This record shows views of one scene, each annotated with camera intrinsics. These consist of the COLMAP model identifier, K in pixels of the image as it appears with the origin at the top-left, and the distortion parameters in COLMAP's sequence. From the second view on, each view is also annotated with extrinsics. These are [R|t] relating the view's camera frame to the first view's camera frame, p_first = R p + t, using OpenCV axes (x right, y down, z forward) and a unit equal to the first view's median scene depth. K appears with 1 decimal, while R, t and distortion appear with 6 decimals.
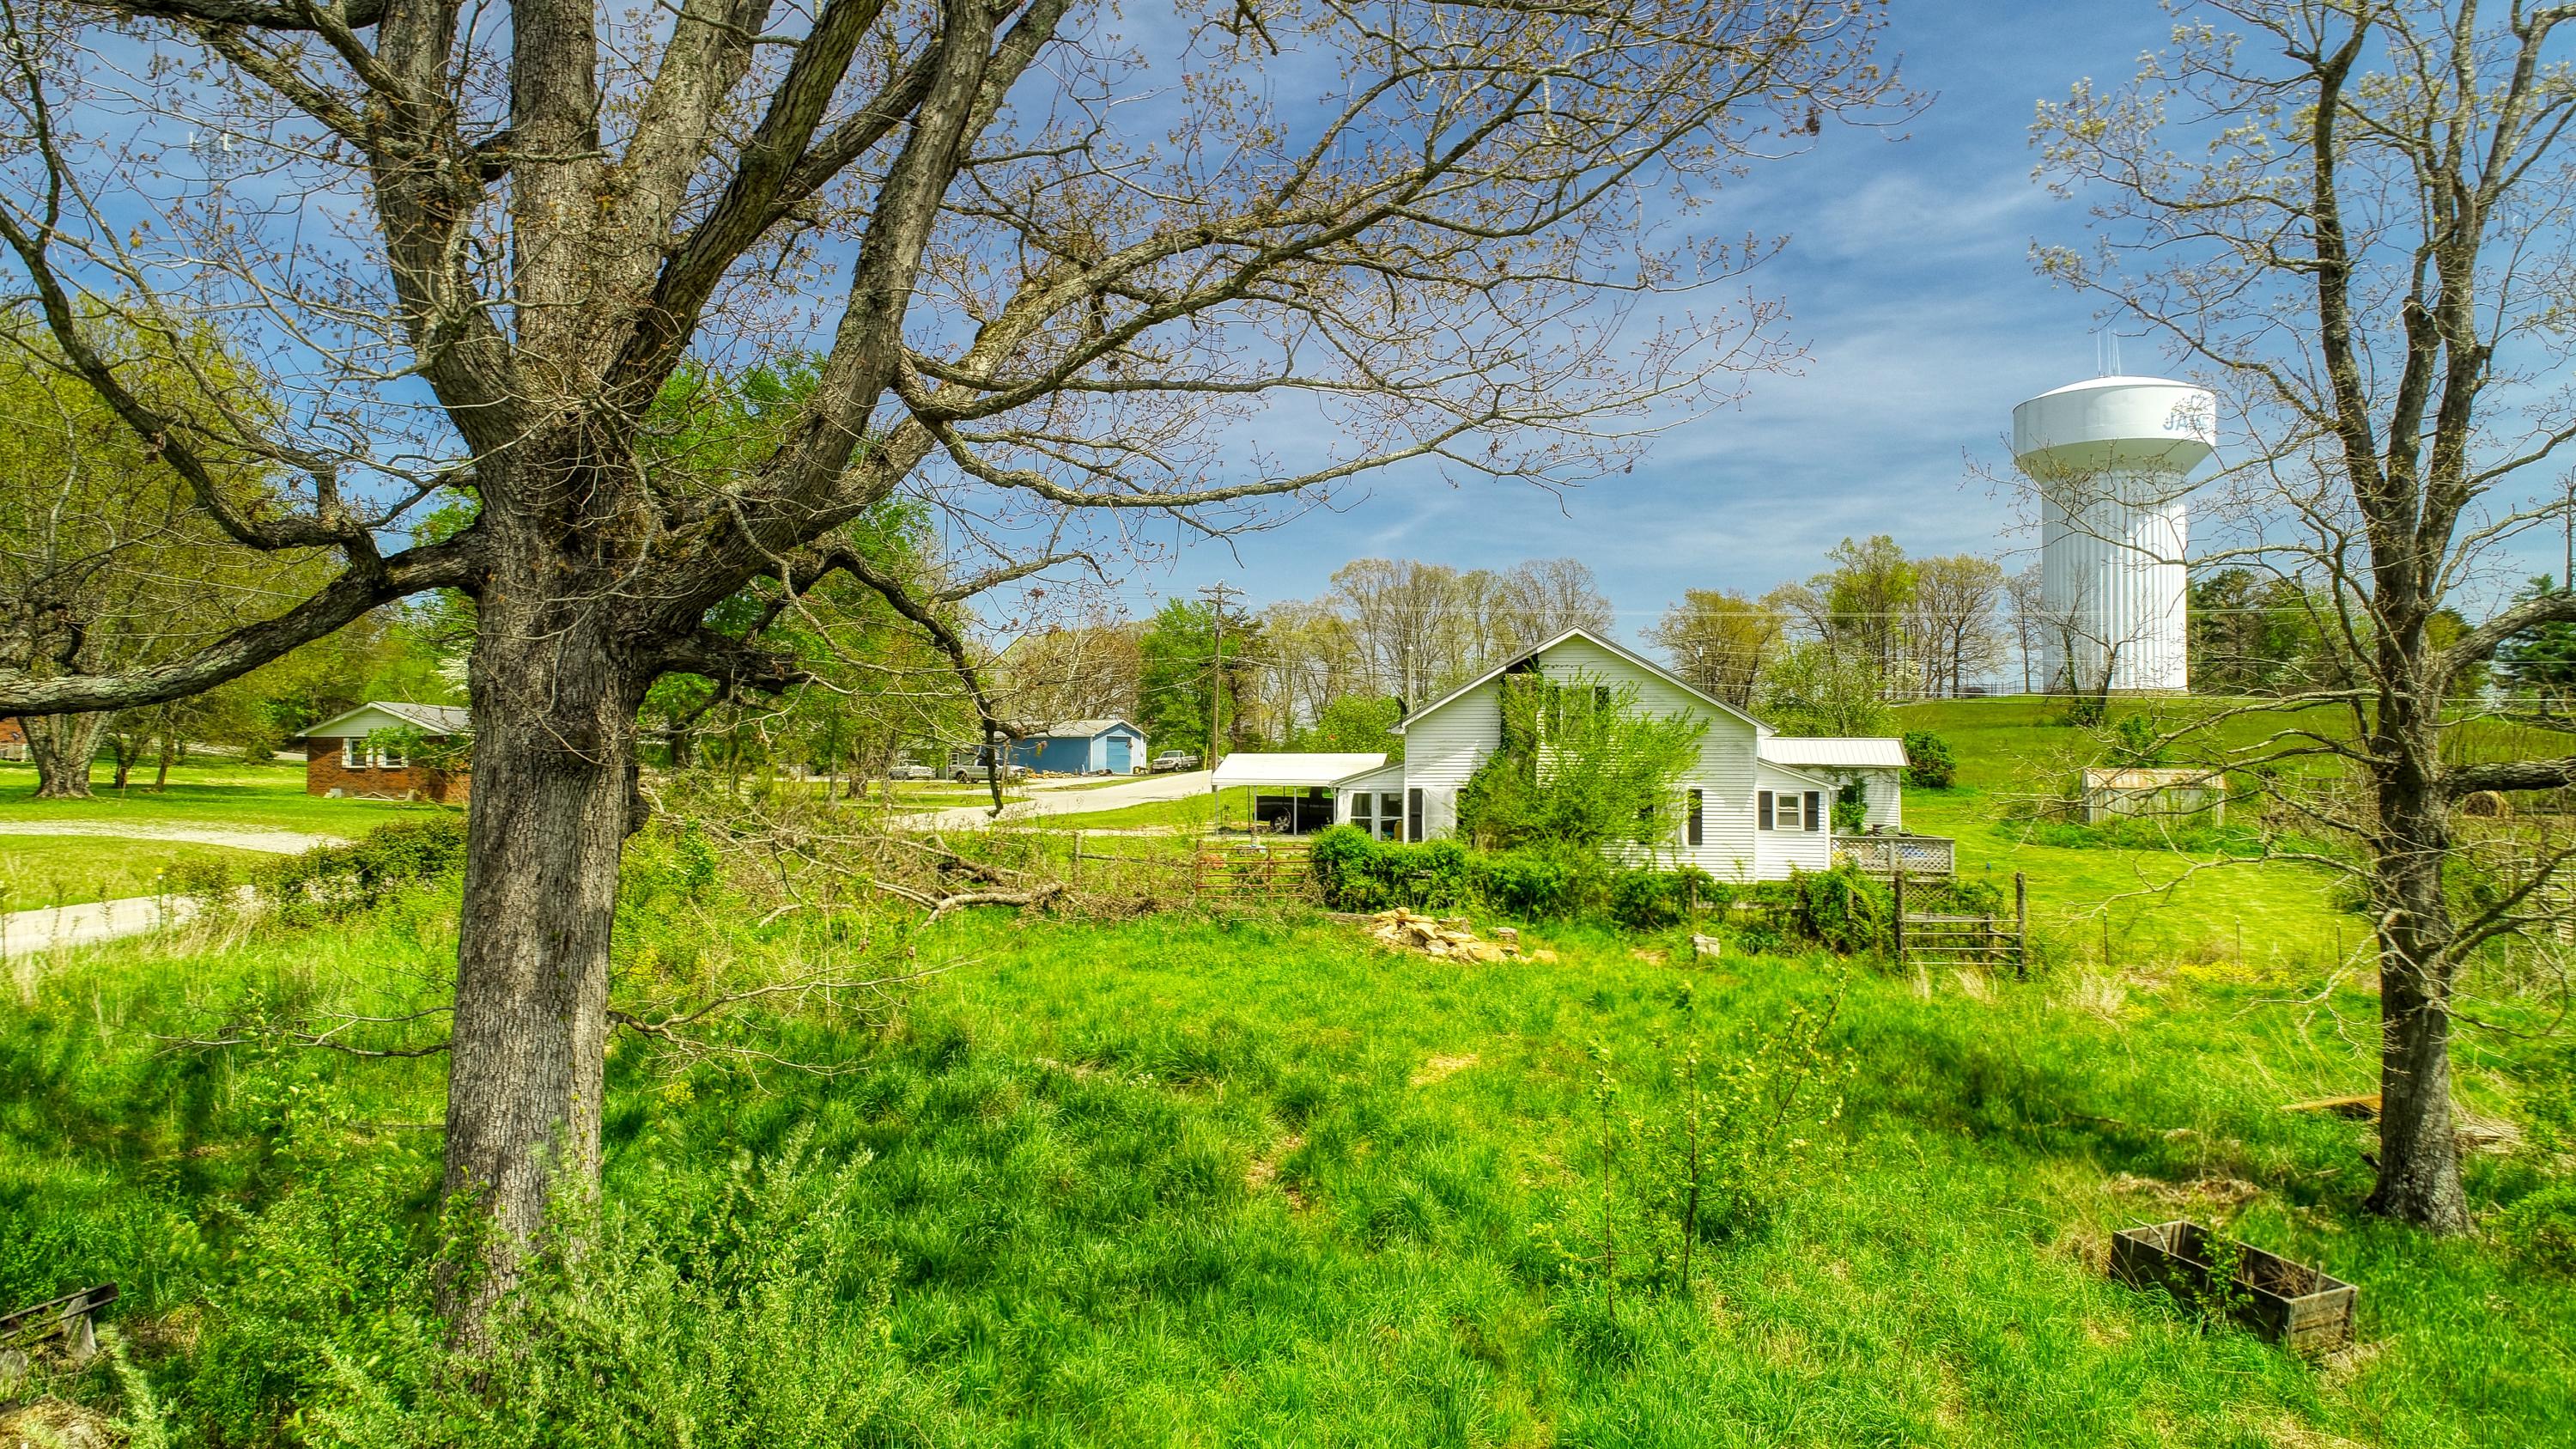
lens RADIAL K [[1728.4, 0, 1289.5], [0, 1728.4, 725.4], [0, 0, 1]] dist [0.003480, -0.010750]
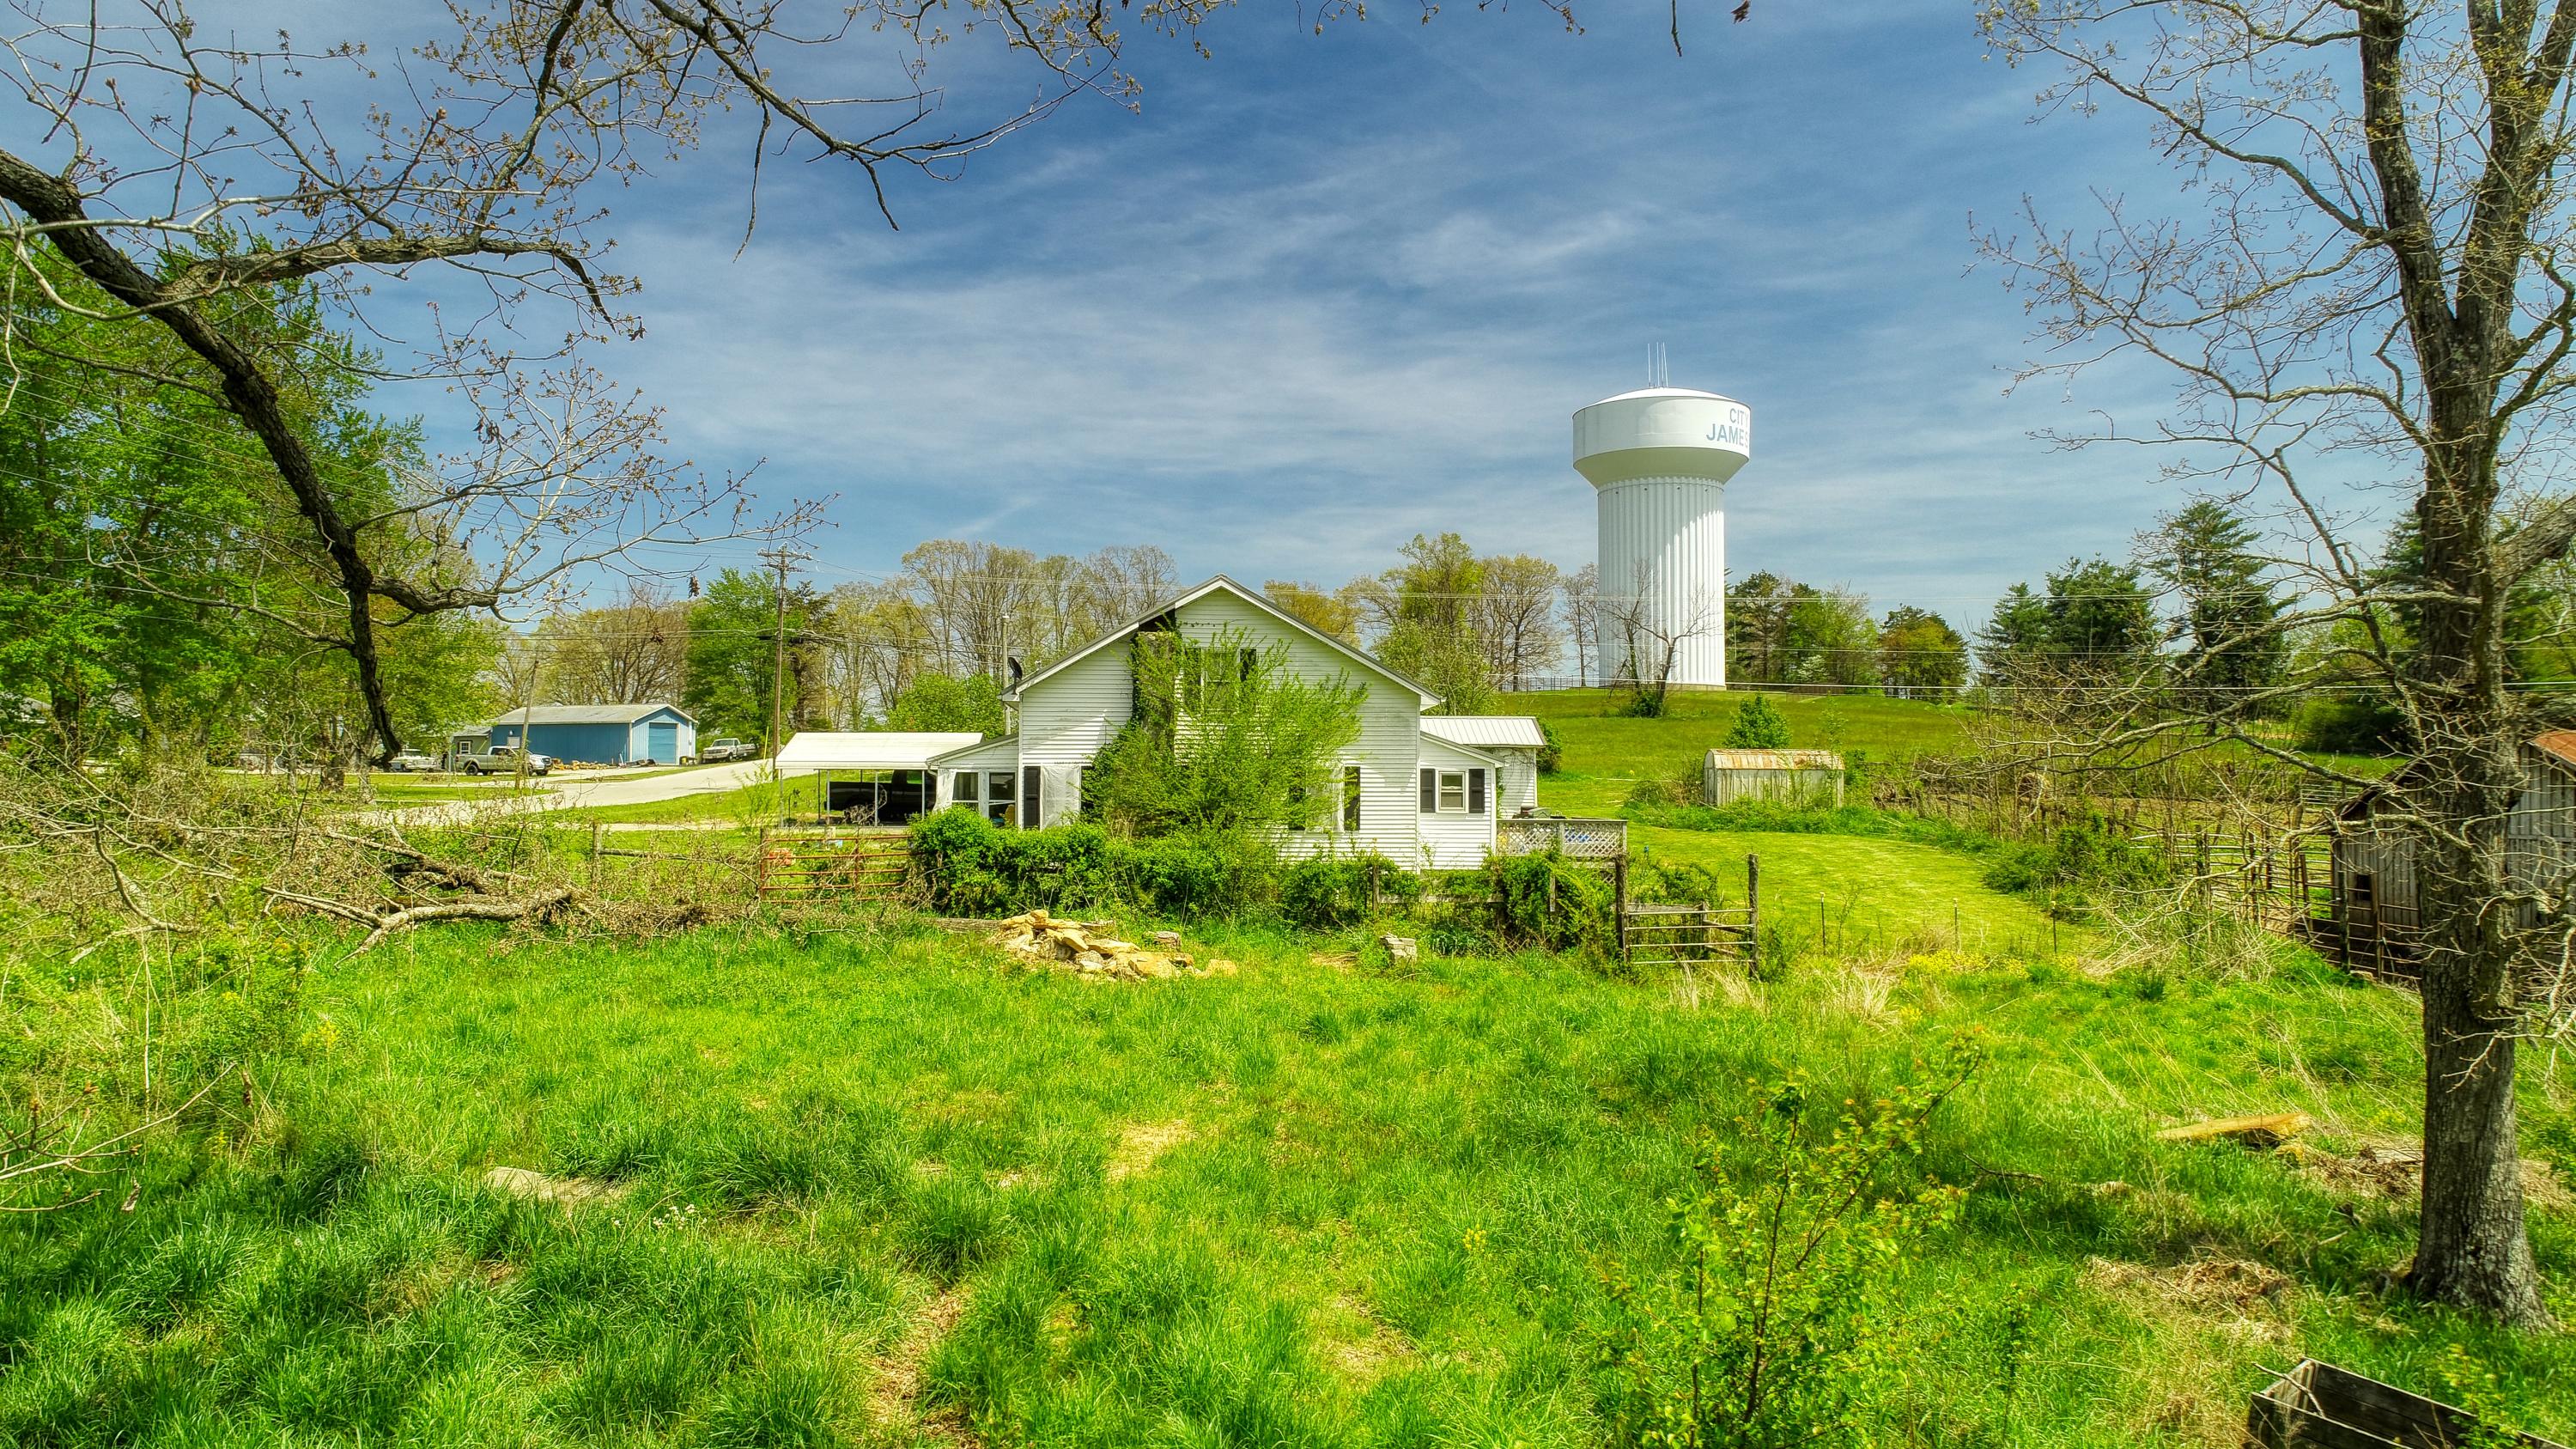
lens RADIAL K [[1728.4, 0, 1286.8], [0, 1728.4, 718.6], [0, 0, 1]] dist [0.003480, -0.010750]
pose [[0.969757, 0.004684, 0.244029, -0.011896], [-0.004461, 0.999989, -0.001468, 0.013984], [-0.244034, 0.000335, 0.969767, 0.155700]]
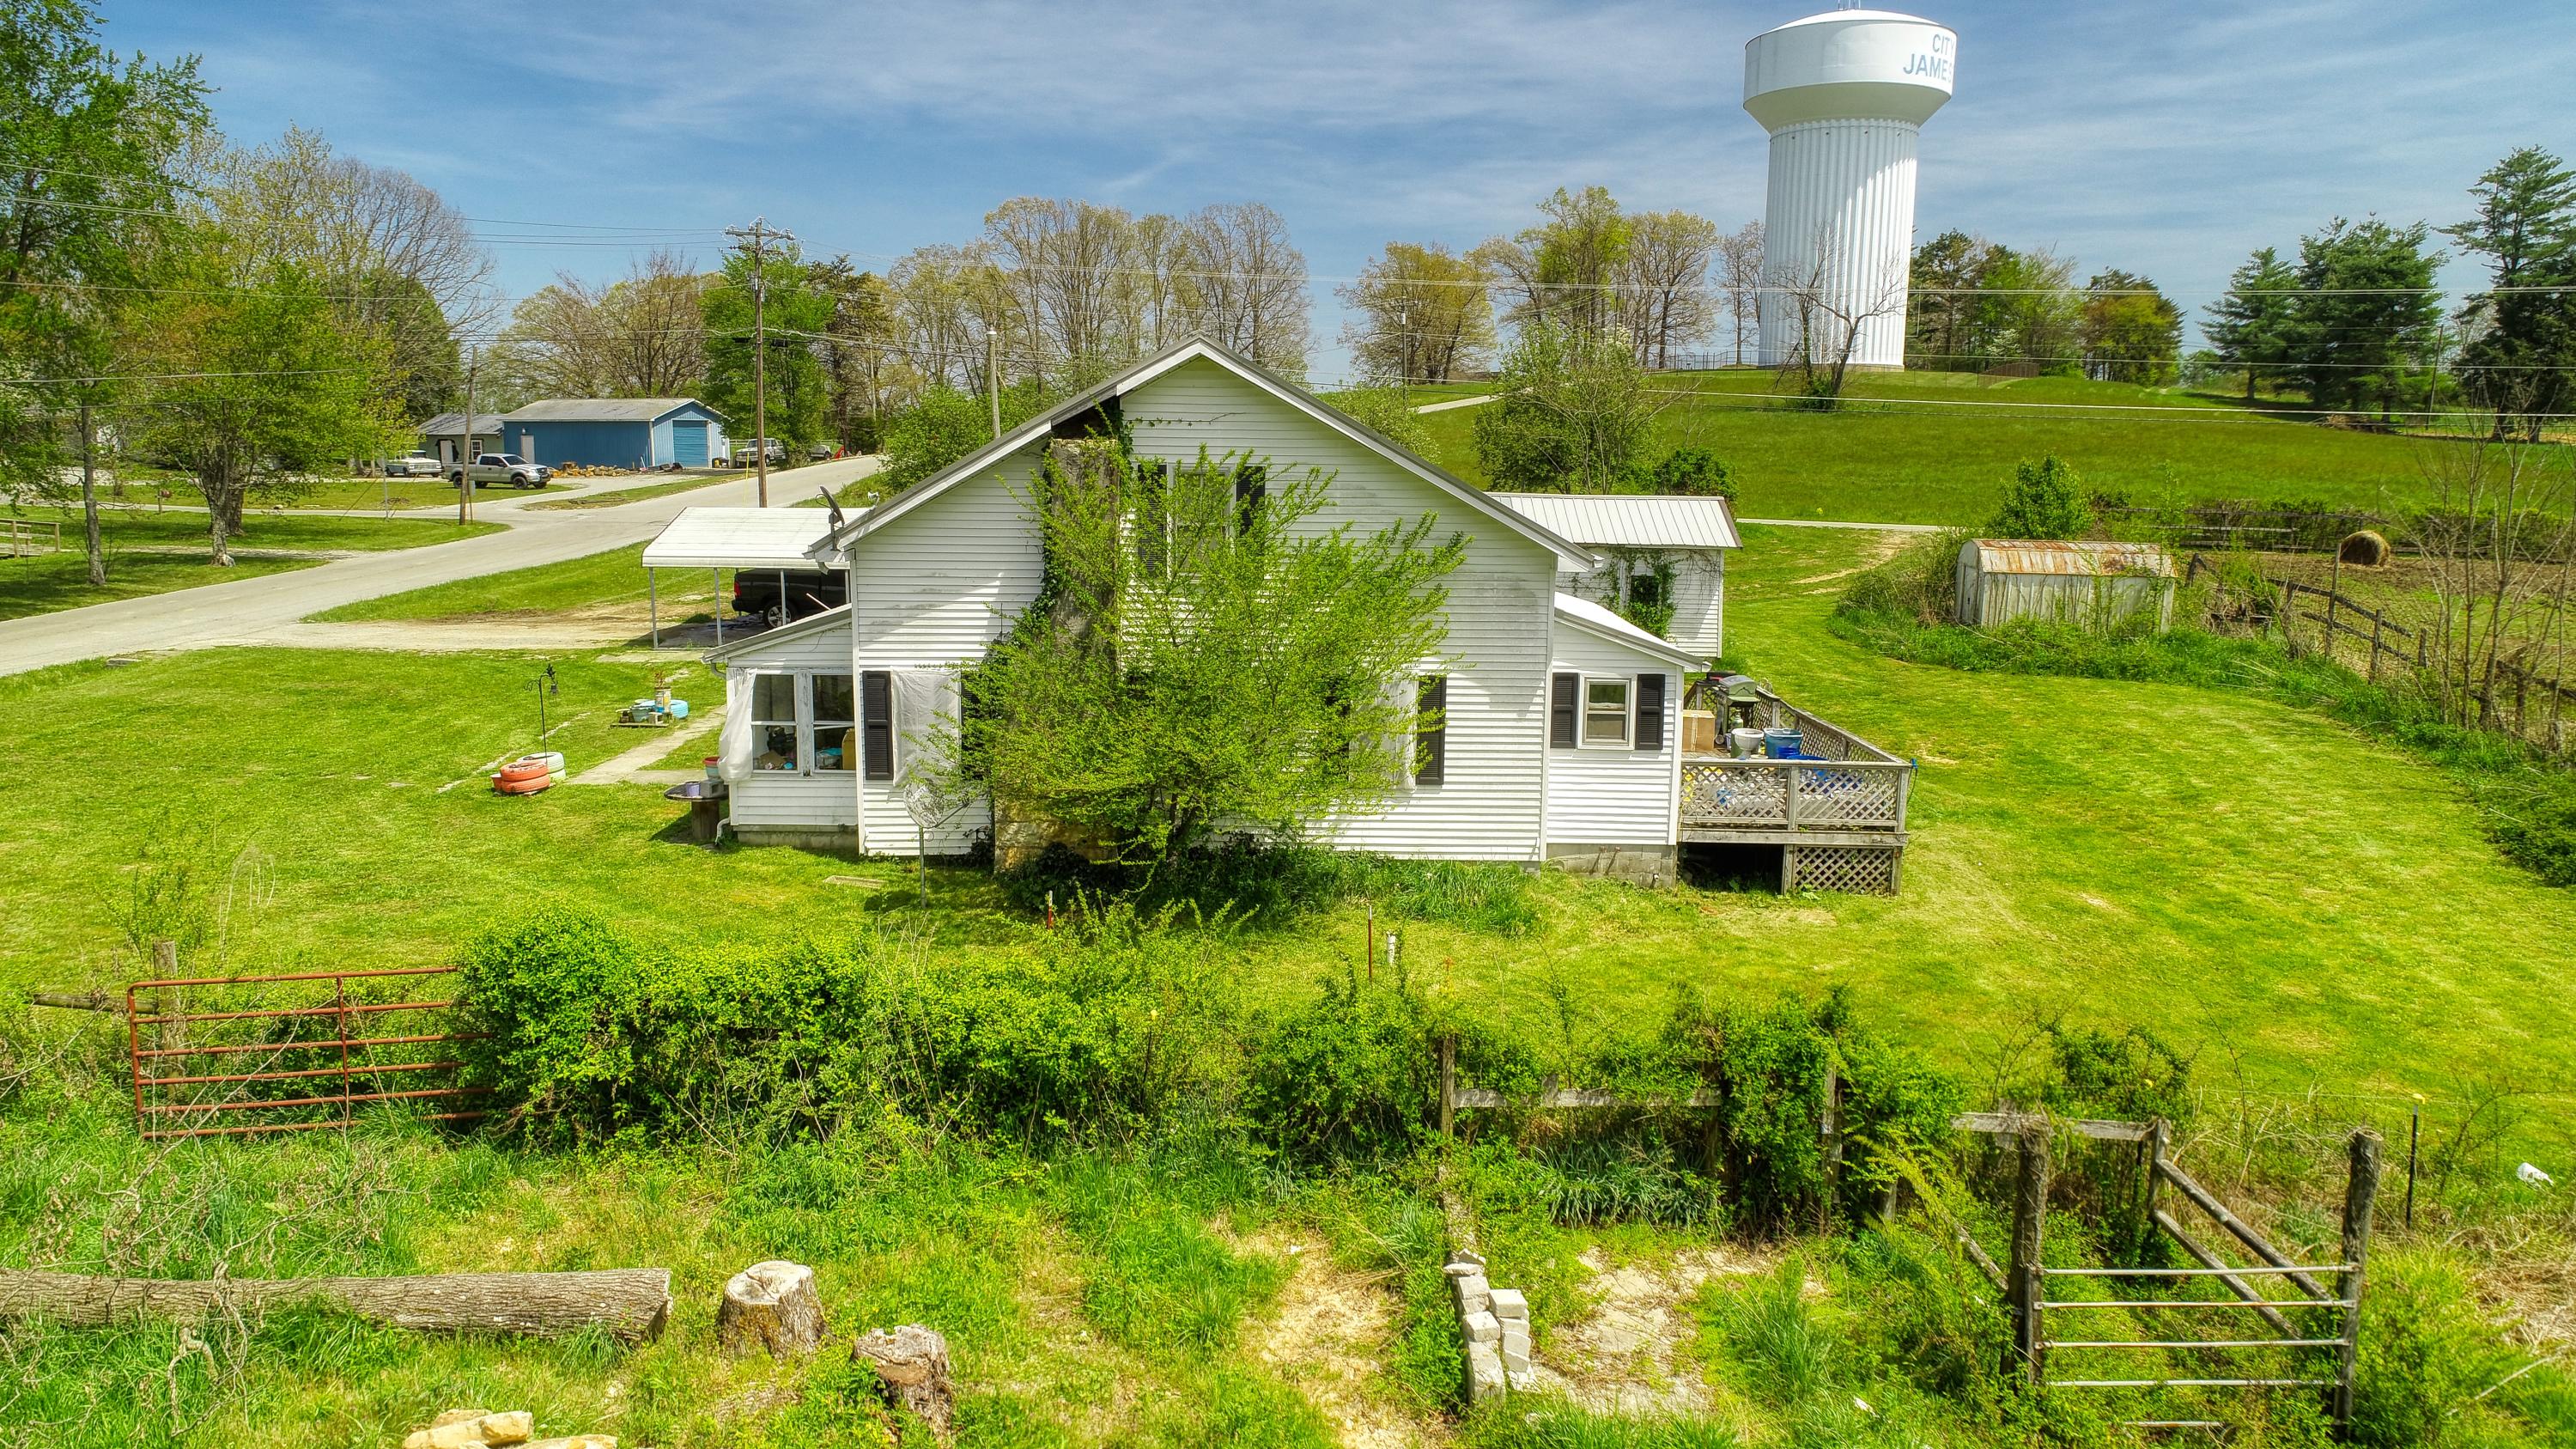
lens RADIAL K [[1728.4, 0, 1288.1], [0, 1728.4, 729.4], [0, 0, 1]] dist [0.003480, -0.010750]
pose [[0.984979, -0.025232, 0.170821, 0.106514], [-0.009258, 0.980126, 0.198159, -0.046586], [-0.172426, -0.196763, 0.965170, 0.516245]]
